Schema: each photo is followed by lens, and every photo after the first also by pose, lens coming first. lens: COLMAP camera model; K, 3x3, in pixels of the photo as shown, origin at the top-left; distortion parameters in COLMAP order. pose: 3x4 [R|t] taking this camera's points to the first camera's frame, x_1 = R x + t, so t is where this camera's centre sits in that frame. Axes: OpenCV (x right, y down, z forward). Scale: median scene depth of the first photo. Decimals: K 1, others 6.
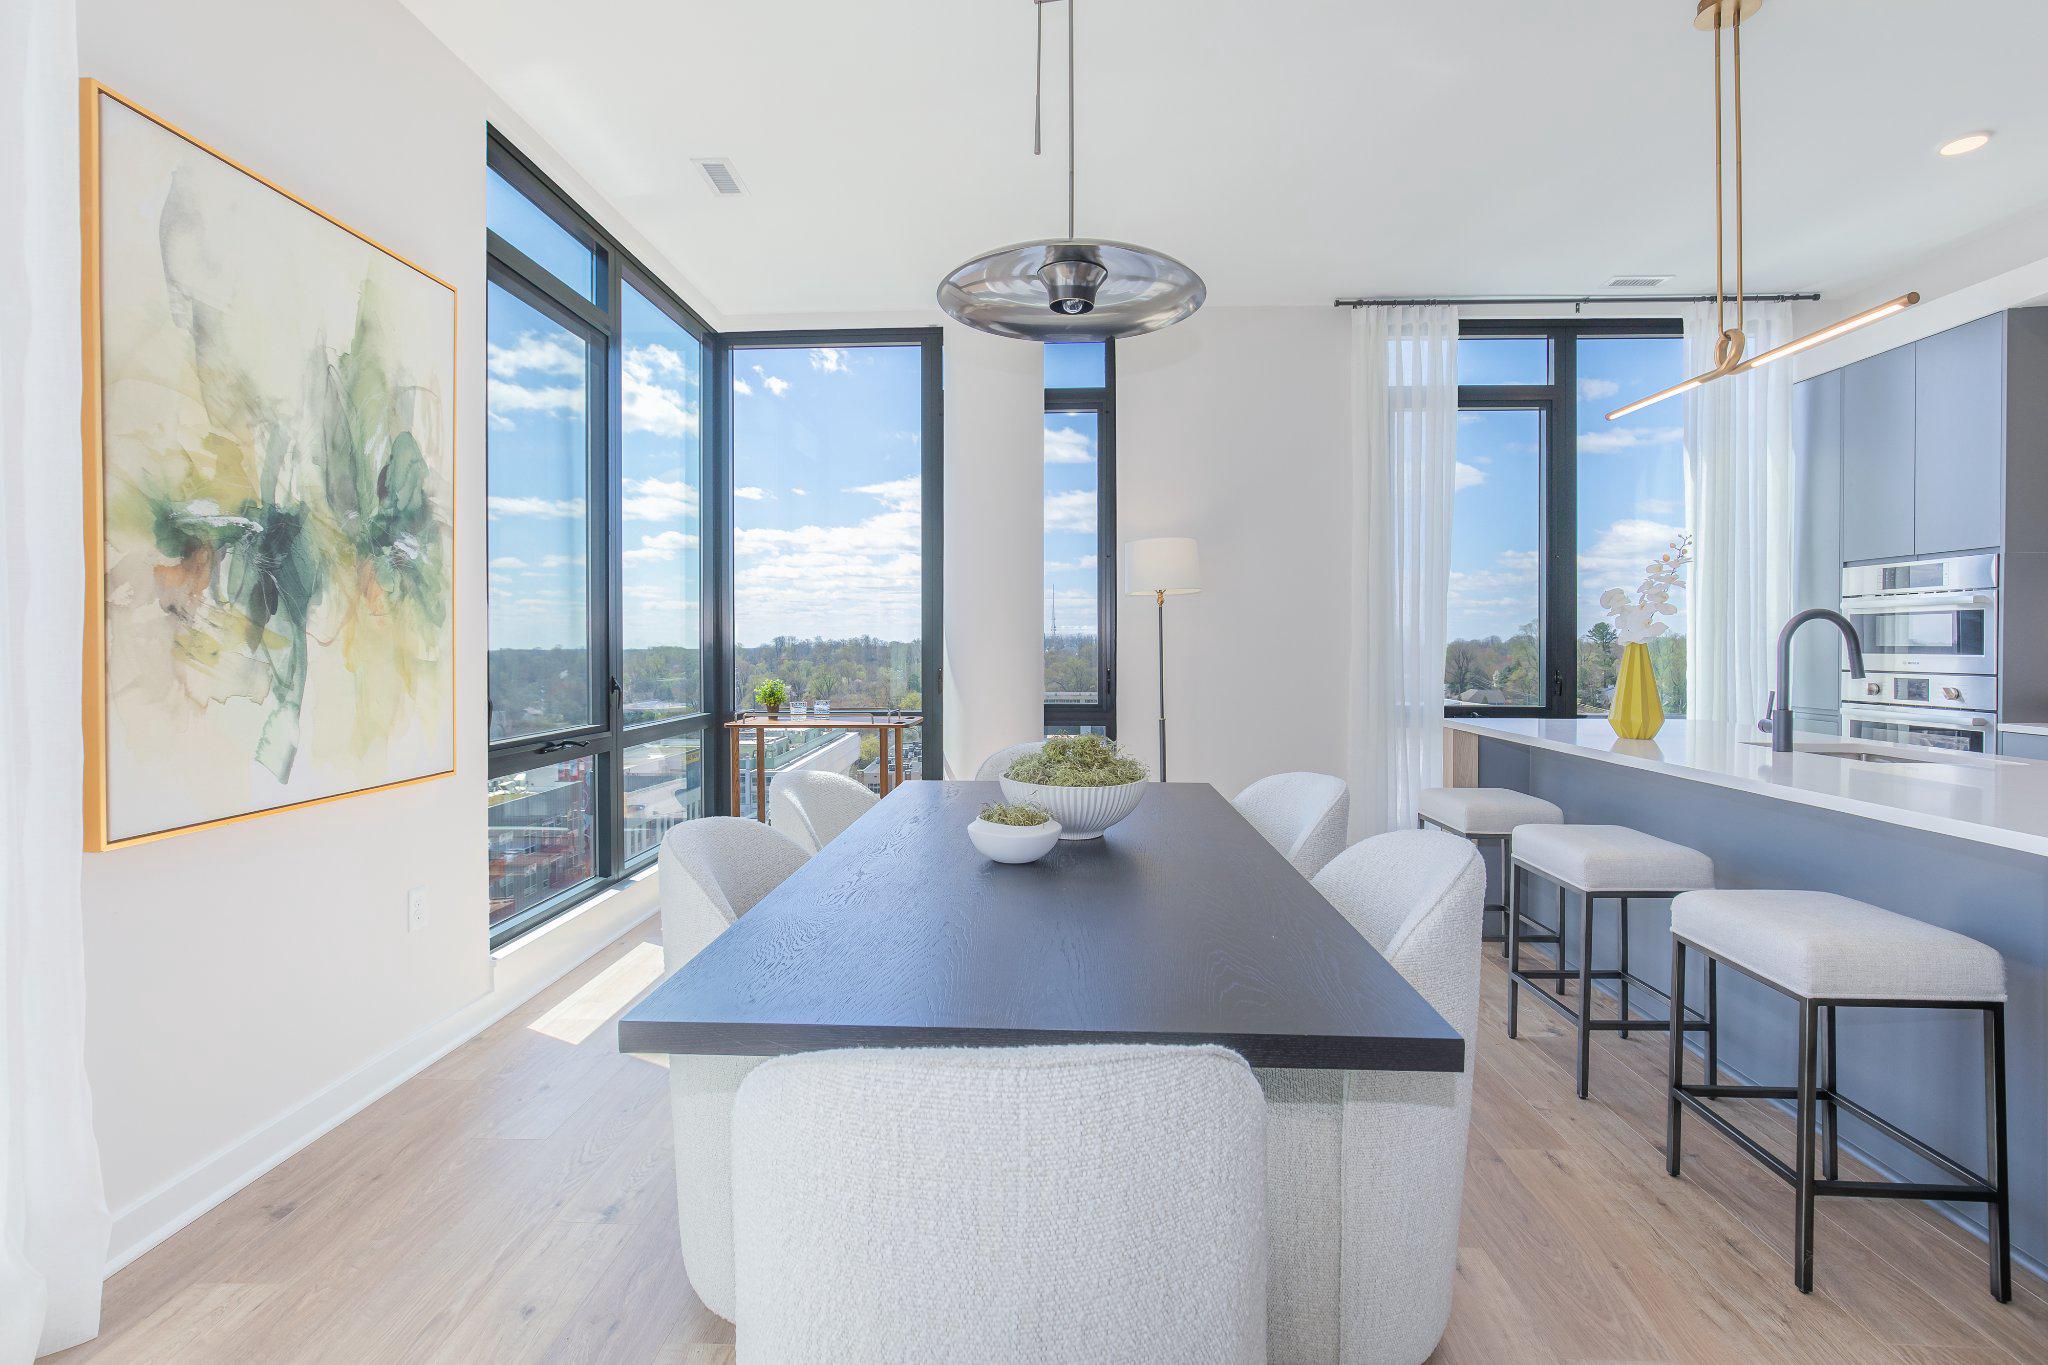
lens RADIAL K [[947.7, 0, 1030.2], [0, 947.7, 651.6], [0, 0, 1]] dist [-0.025730, 0.011956]
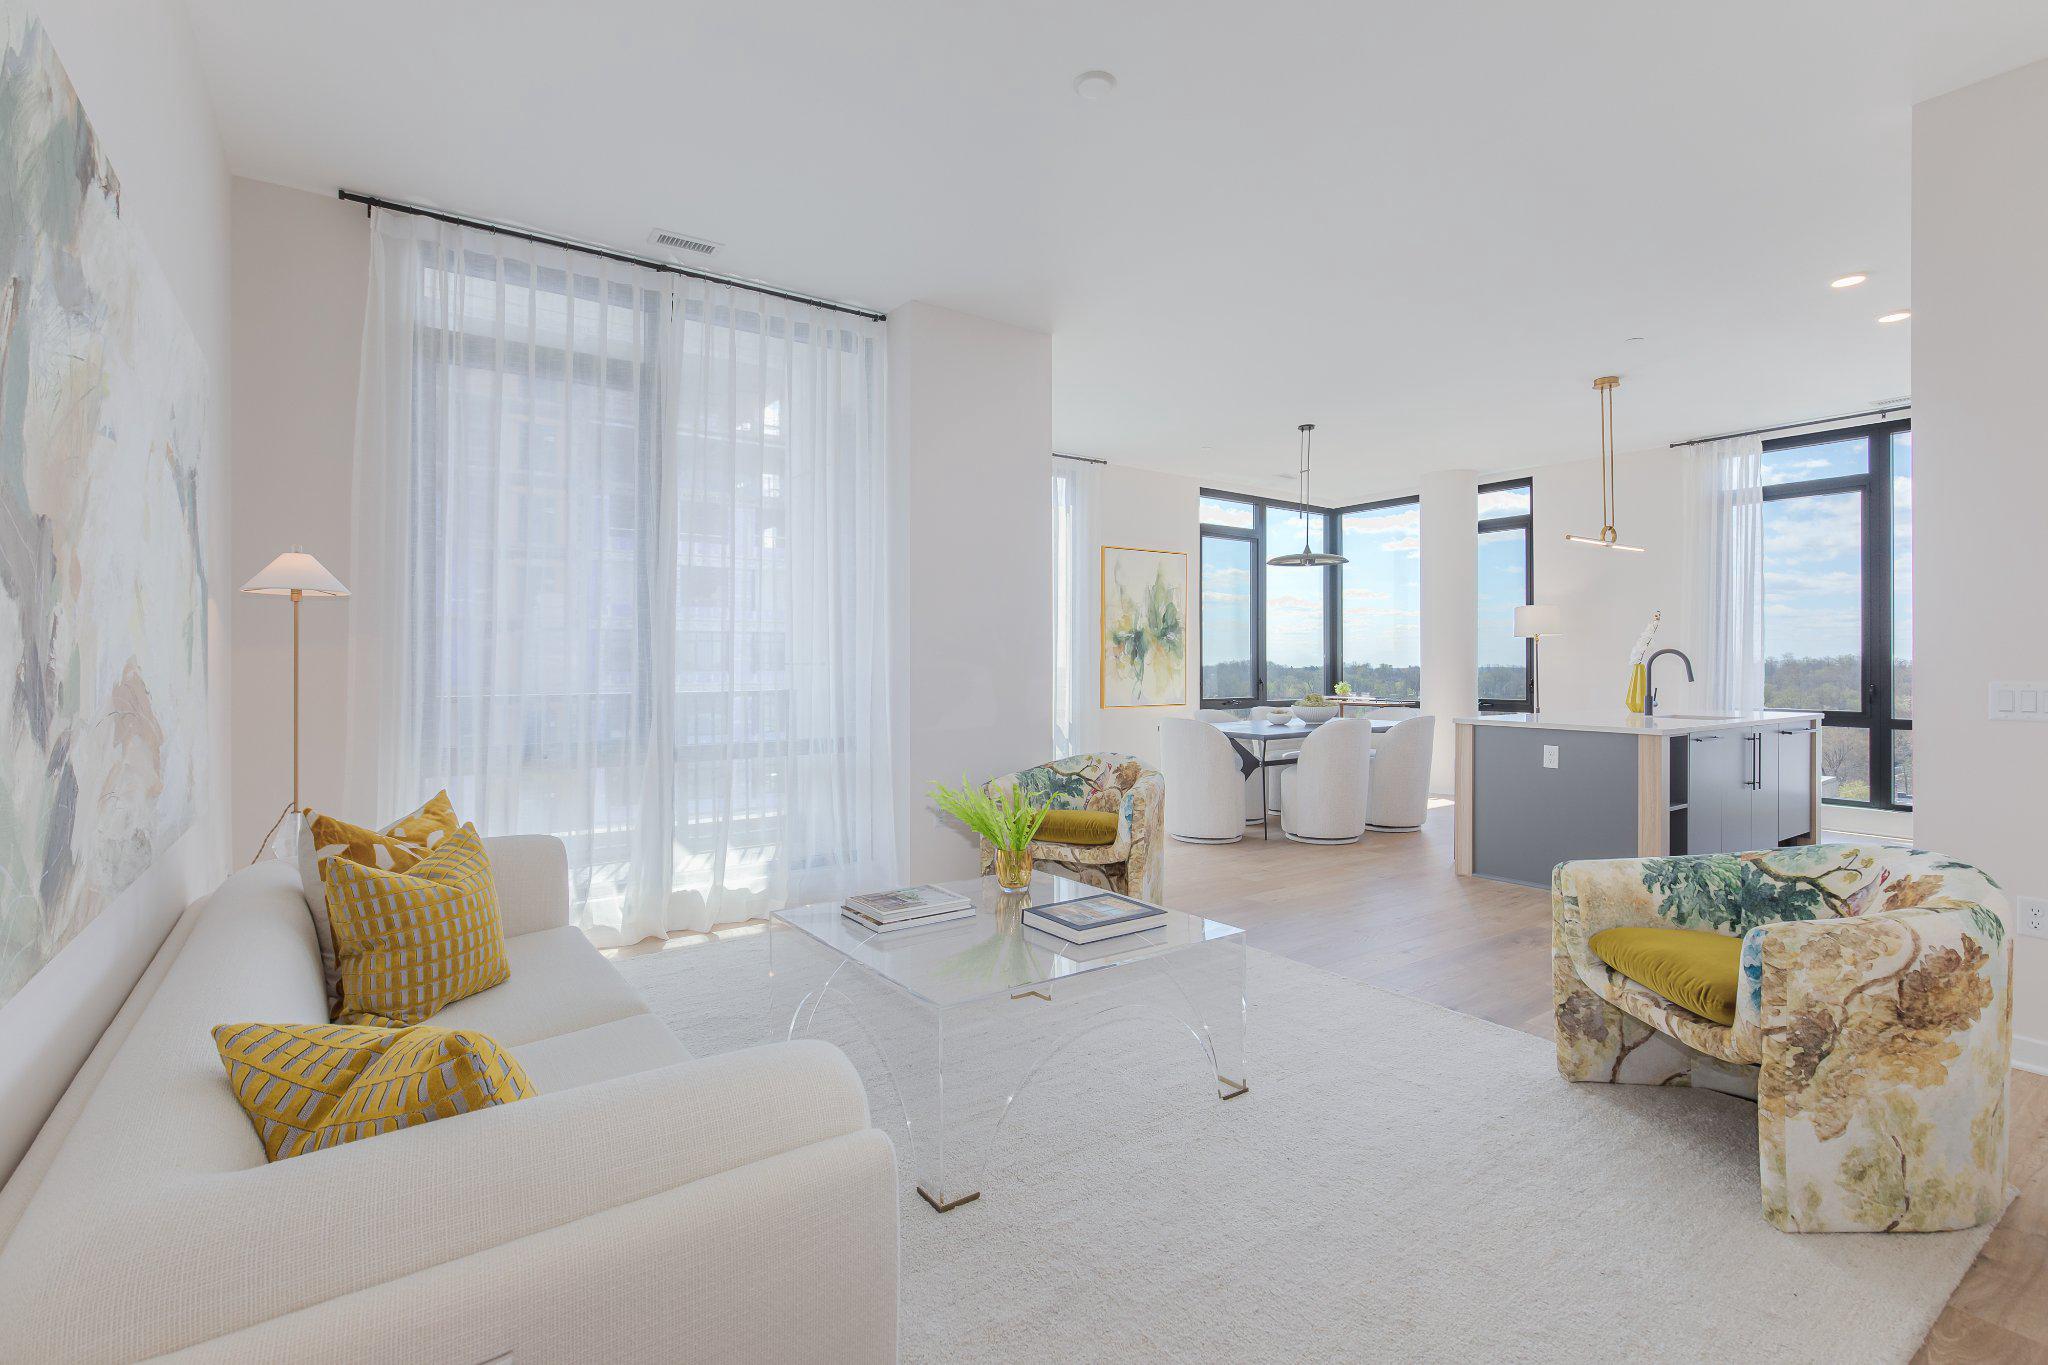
lens RADIAL K [[944.3, 0, 1006.3], [0, 944.3, 657.8], [0, 0, 1]] dist [-0.018995, 0.010428]
pose [[0.608898, -0.004240, -0.793237, 1.662017], [-0.006557, 0.999925, -0.010378, 0.006724], [0.793222, 0.011520, 0.608824, -1.533791]]
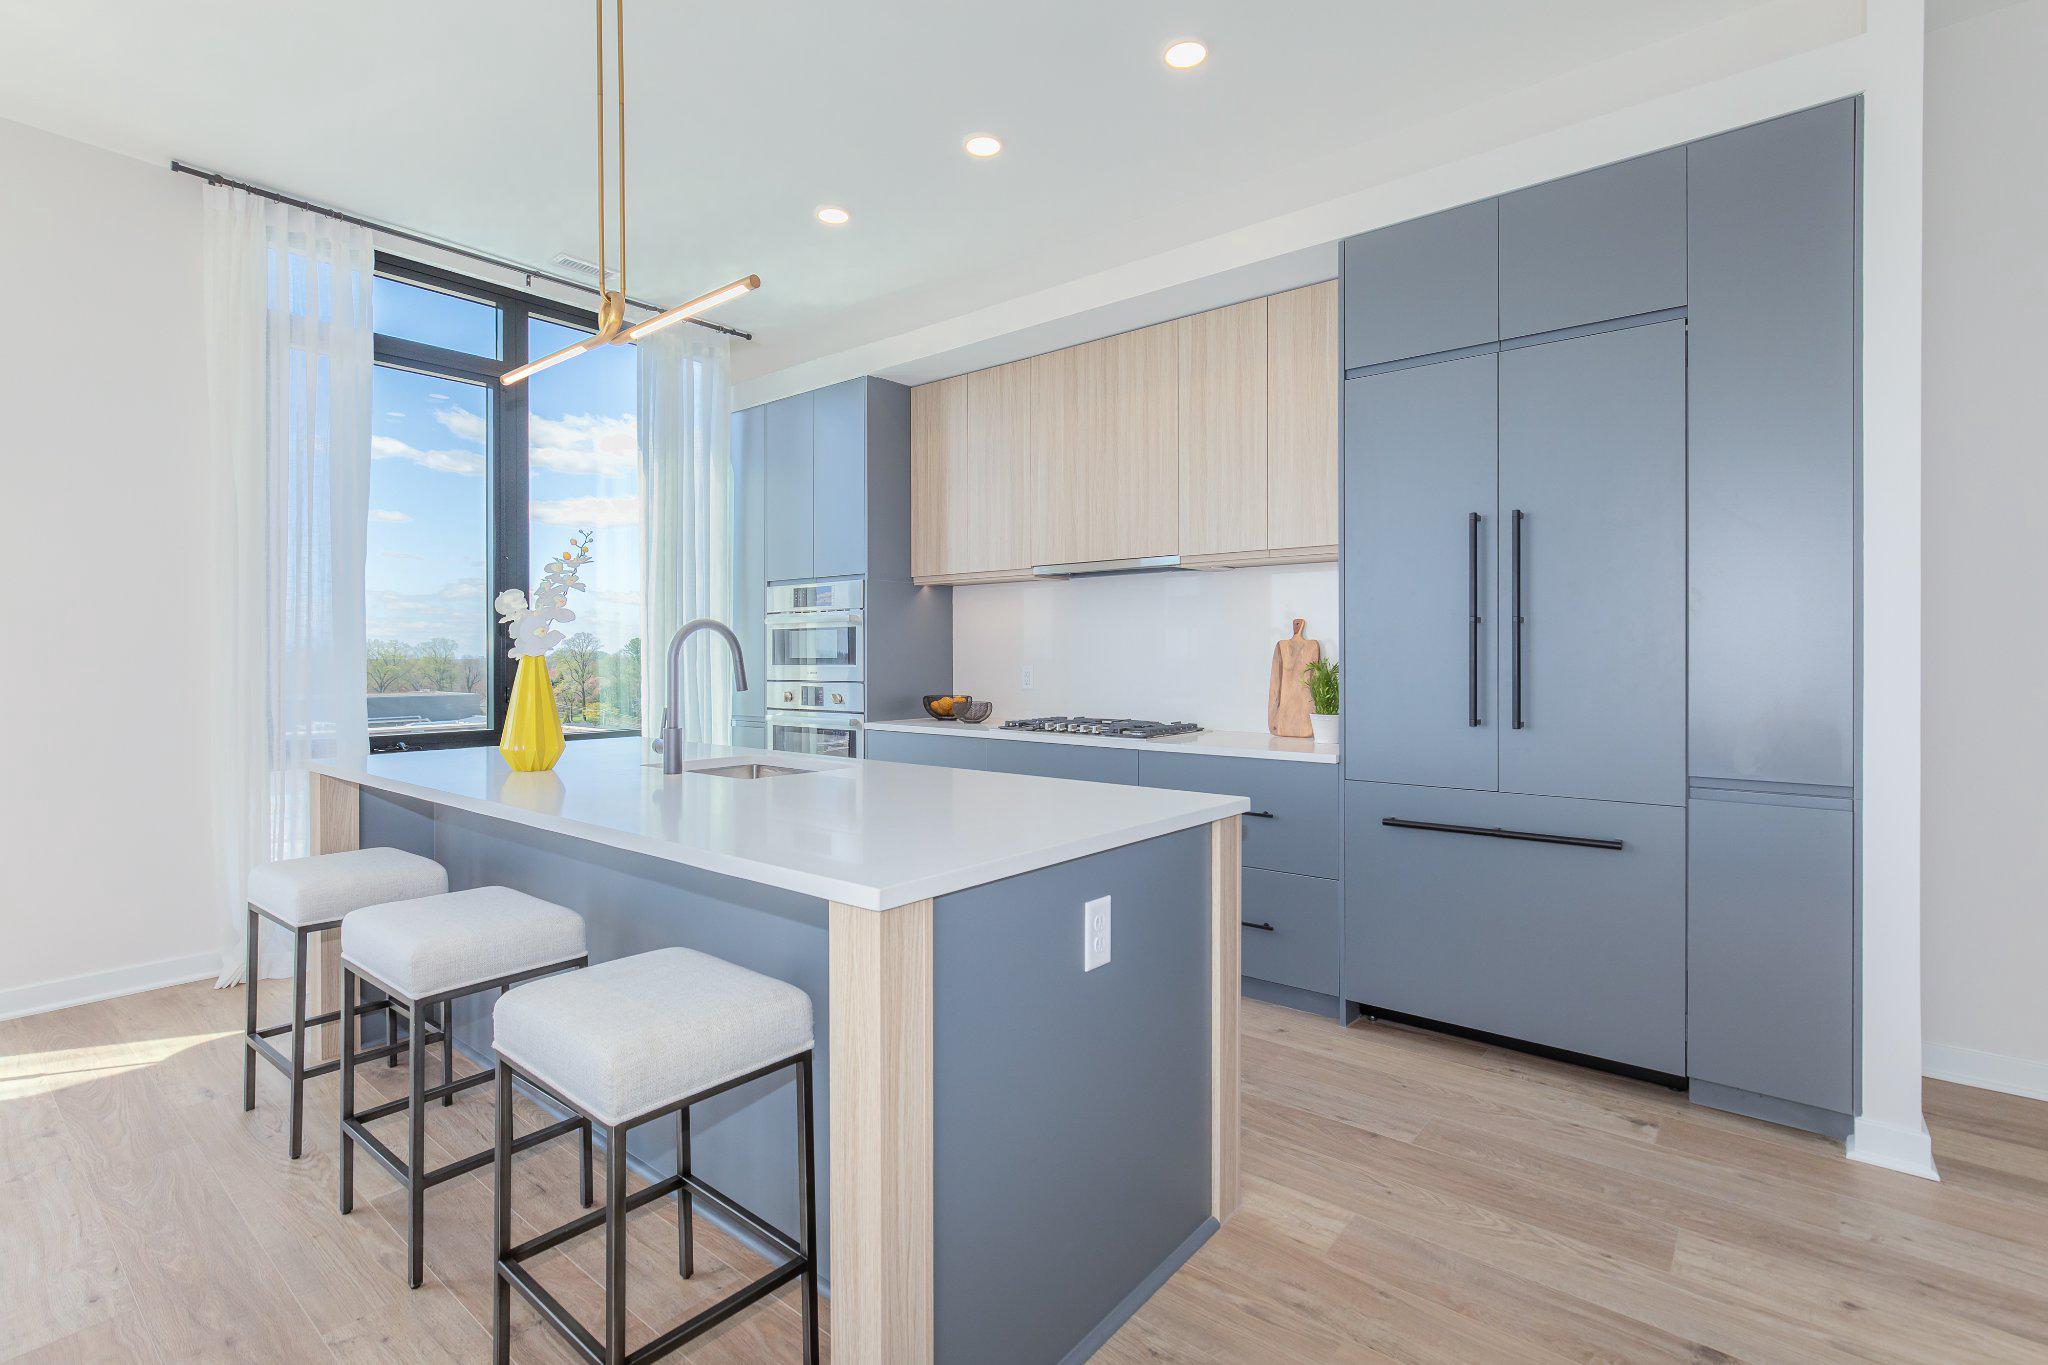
lens RADIAL K [[944.3, 0, 1006.3], [0, 944.3, 657.8], [0, 0, 1]] dist [-0.018995, 0.010428]
pose [[0.606399, -0.003097, 0.795154, 0.277913], [0.009647, 0.999947, -0.003462, 0.000251], [-0.795102, 0.009770, 0.606397, 0.188451]]
